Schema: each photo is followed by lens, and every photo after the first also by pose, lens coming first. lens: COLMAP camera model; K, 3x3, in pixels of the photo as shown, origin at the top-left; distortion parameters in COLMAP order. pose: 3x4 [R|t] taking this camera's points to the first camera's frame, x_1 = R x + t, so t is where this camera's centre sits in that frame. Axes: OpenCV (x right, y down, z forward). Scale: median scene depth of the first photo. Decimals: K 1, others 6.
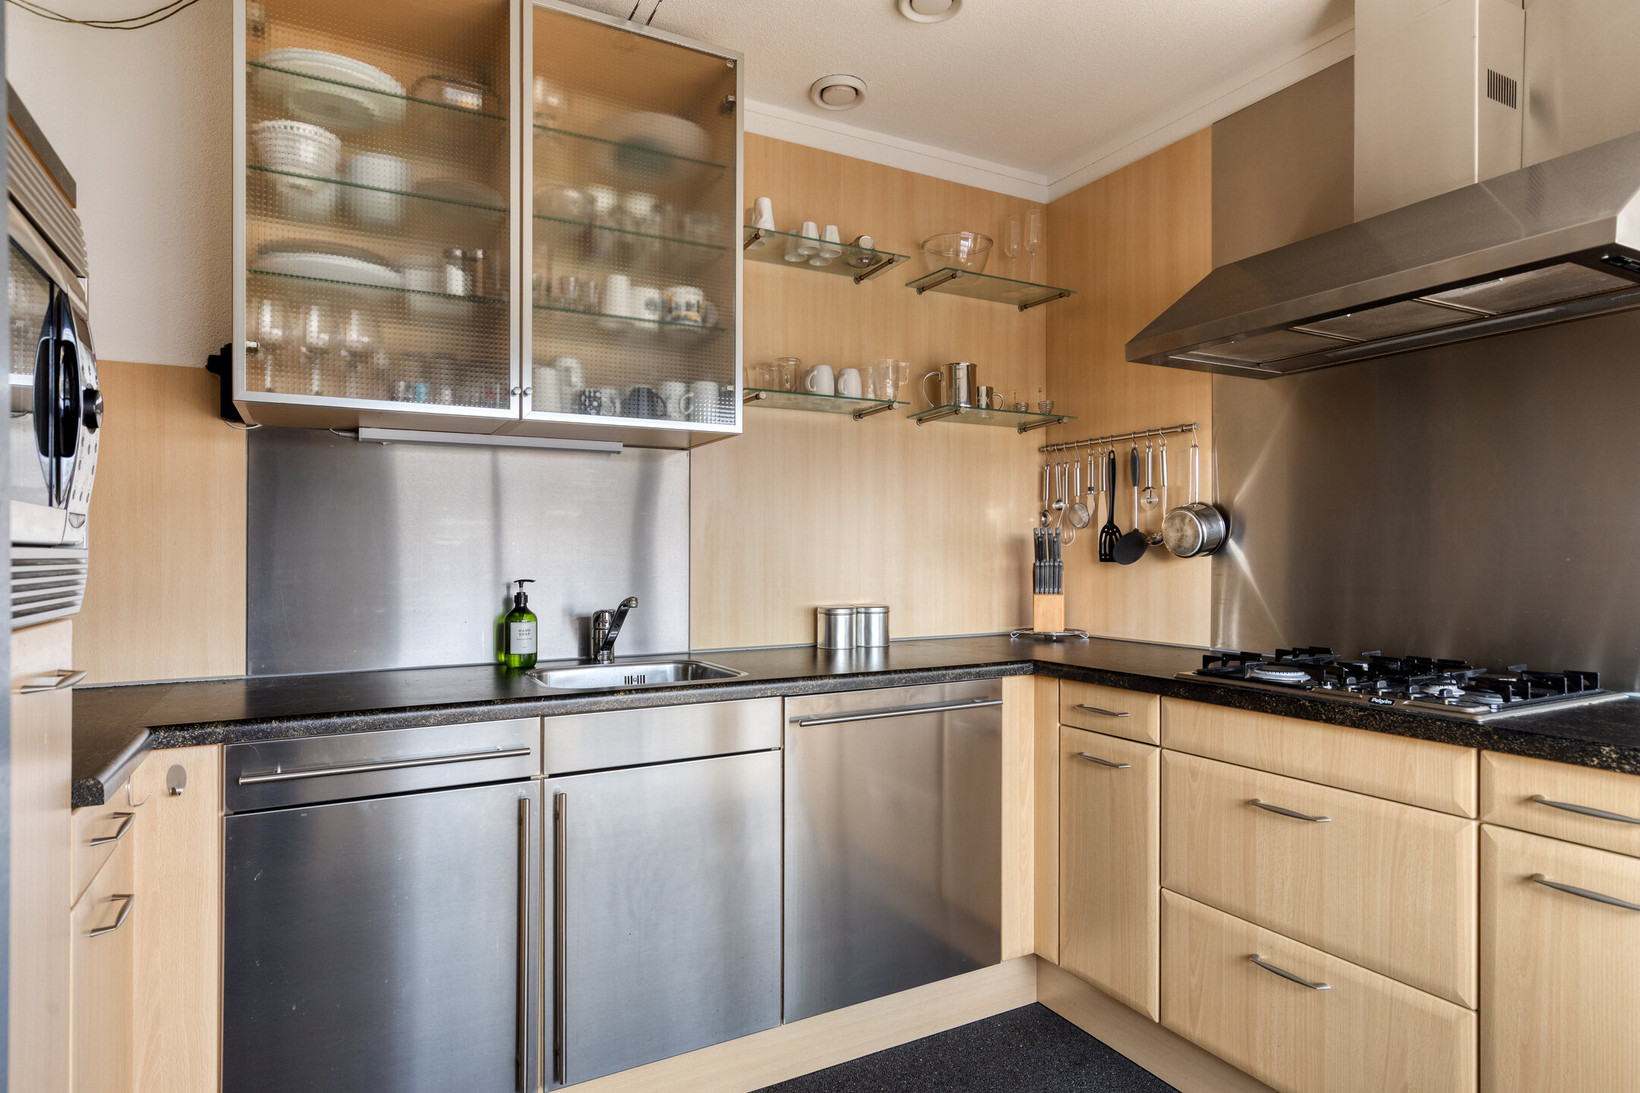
lens RADIAL K [[904.9, 0, 820.5], [0, 904.9, 558.8], [0, 0, 1]] dist [0.013126, -0.002158]
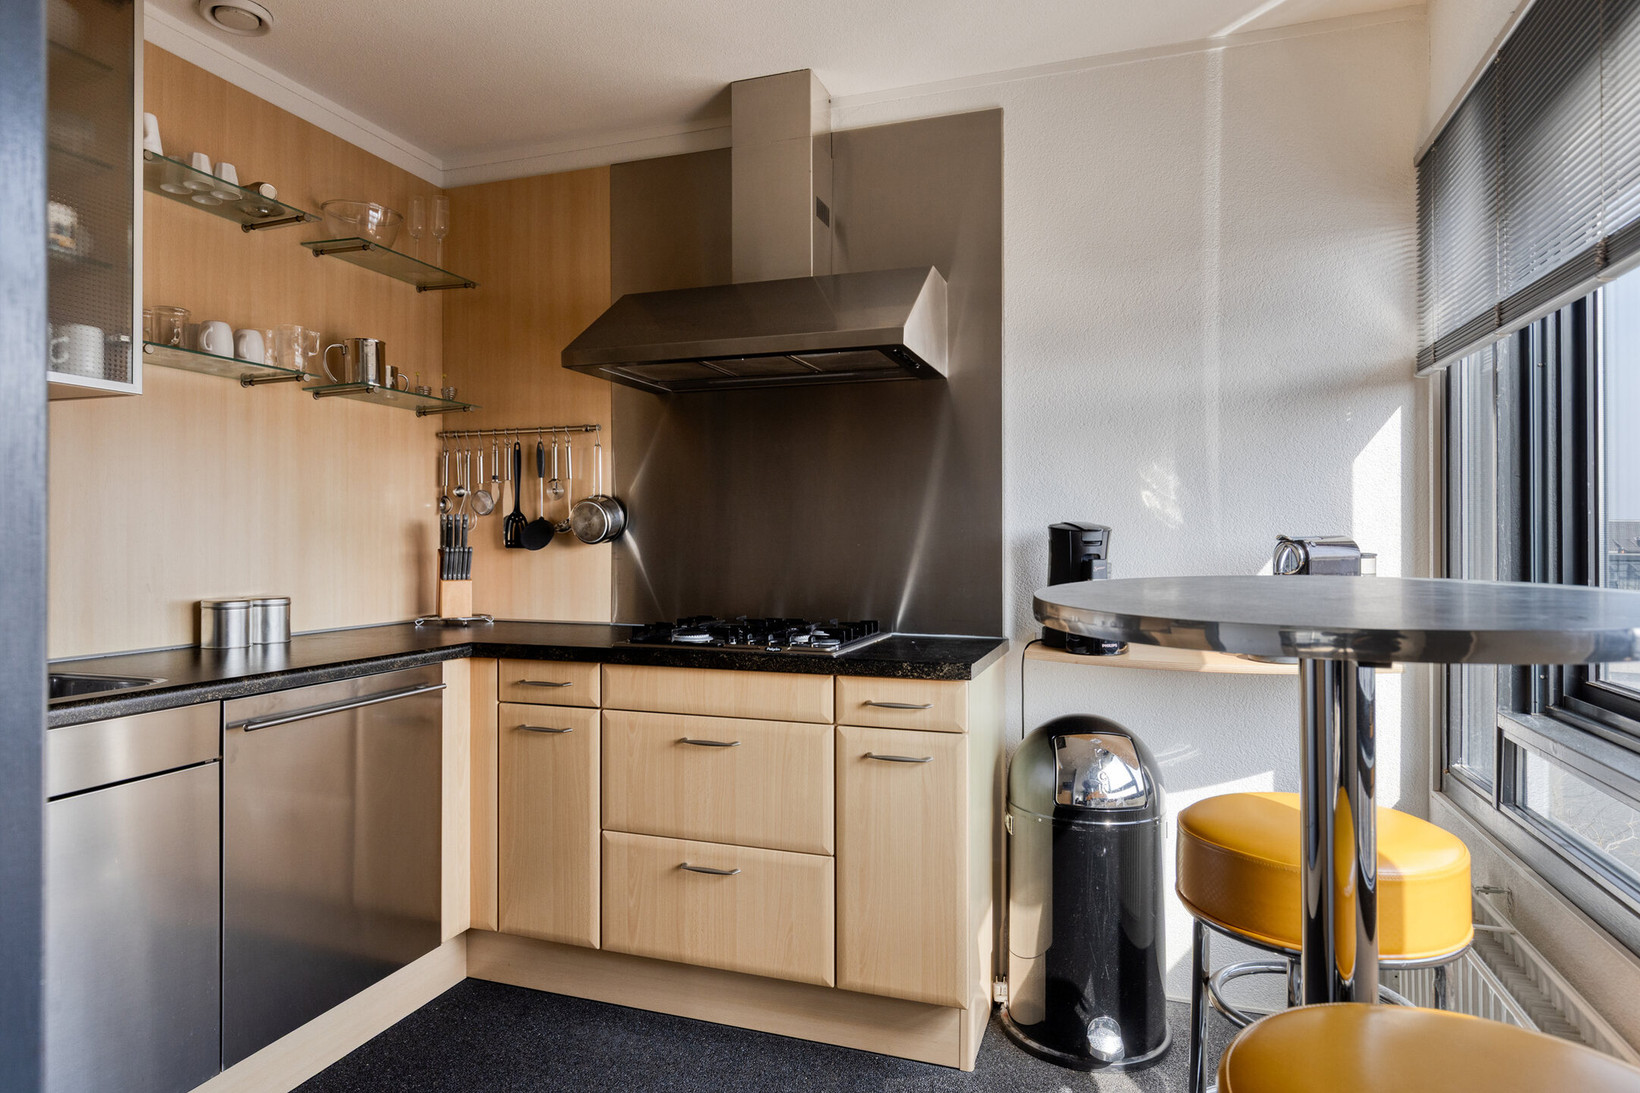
lens RADIAL K [[962.0, 0, 816.7], [0, 962.0, 534.6], [0, 0, 1]] dist [0.002061, -0.002014]
pose [[0.738740, 0.007972, 0.673943, -0.217533], [0.000391, 0.999925, -0.012256, 0.002284], [-0.673990, 0.009318, 0.738682, -0.075292]]
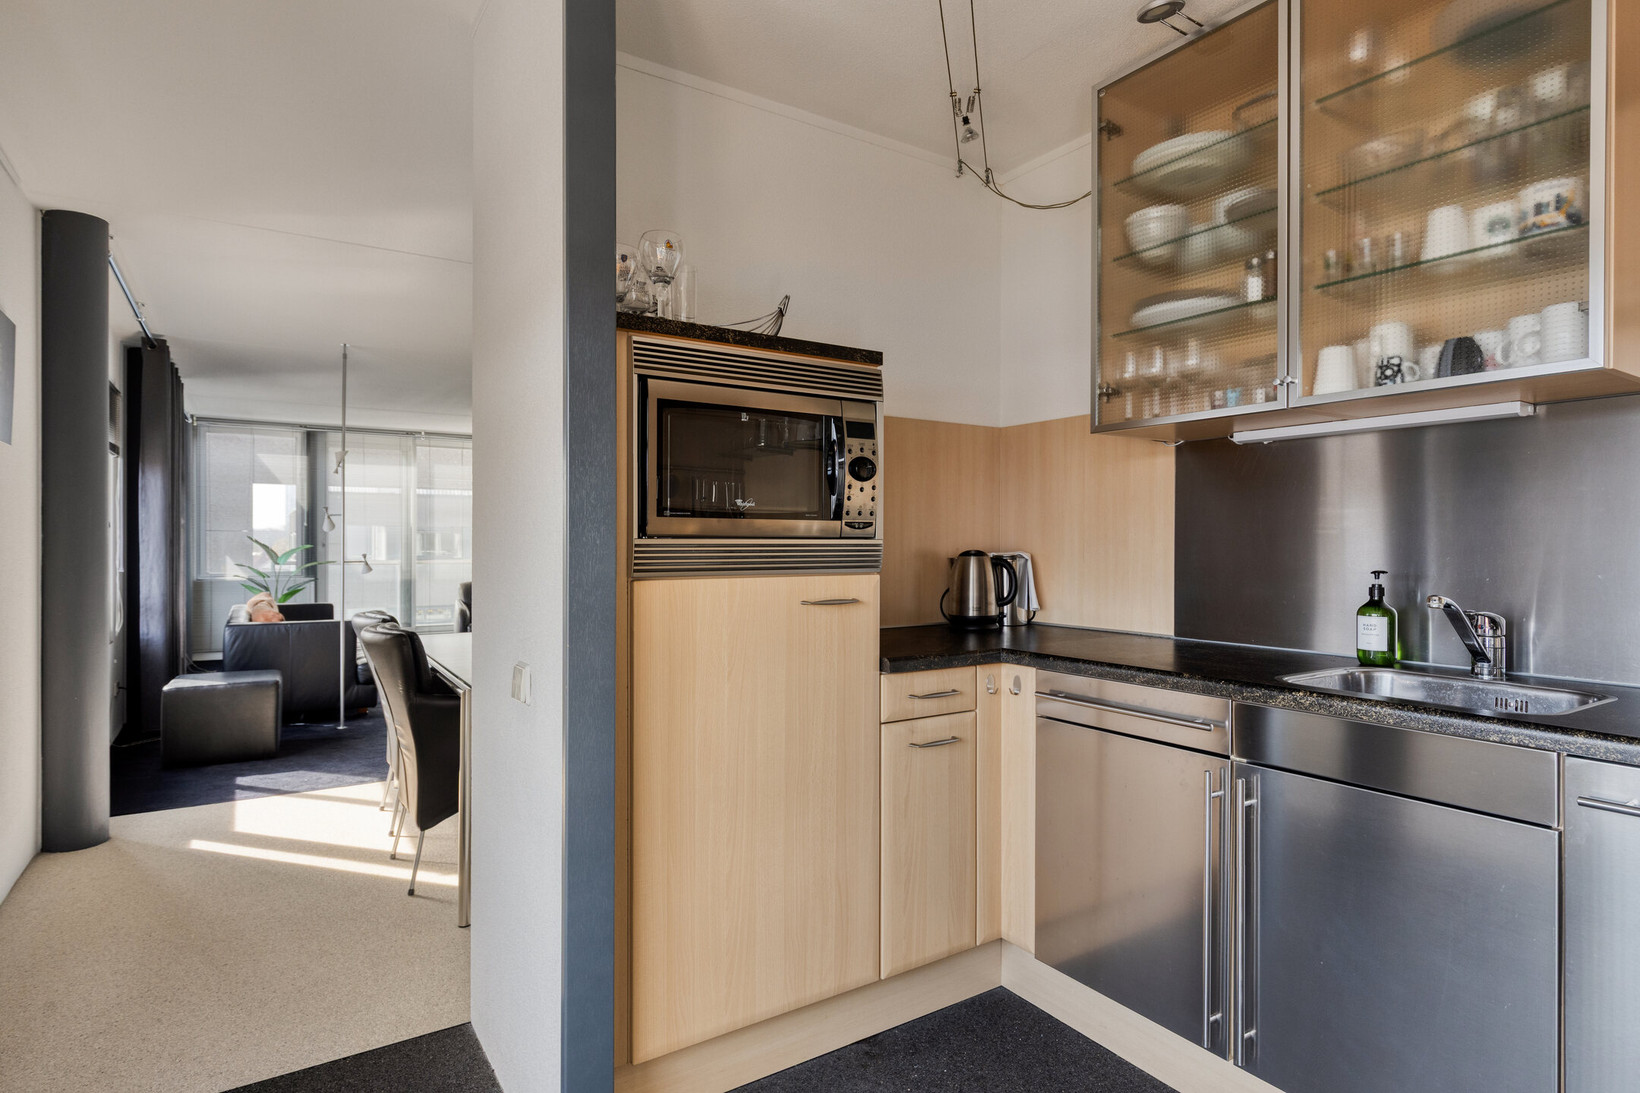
lens RADIAL K [[904.9, 0, 821.0], [0, 904.9, 550.5], [0, 0, 1]] dist [0.013126, -0.002158]
pose [[0.072431, 0.012137, -0.997300, 0.556071], [-0.006880, 0.999908, 0.011669, -0.004240], [0.997350, 0.006016, 0.072508, 0.361525]]
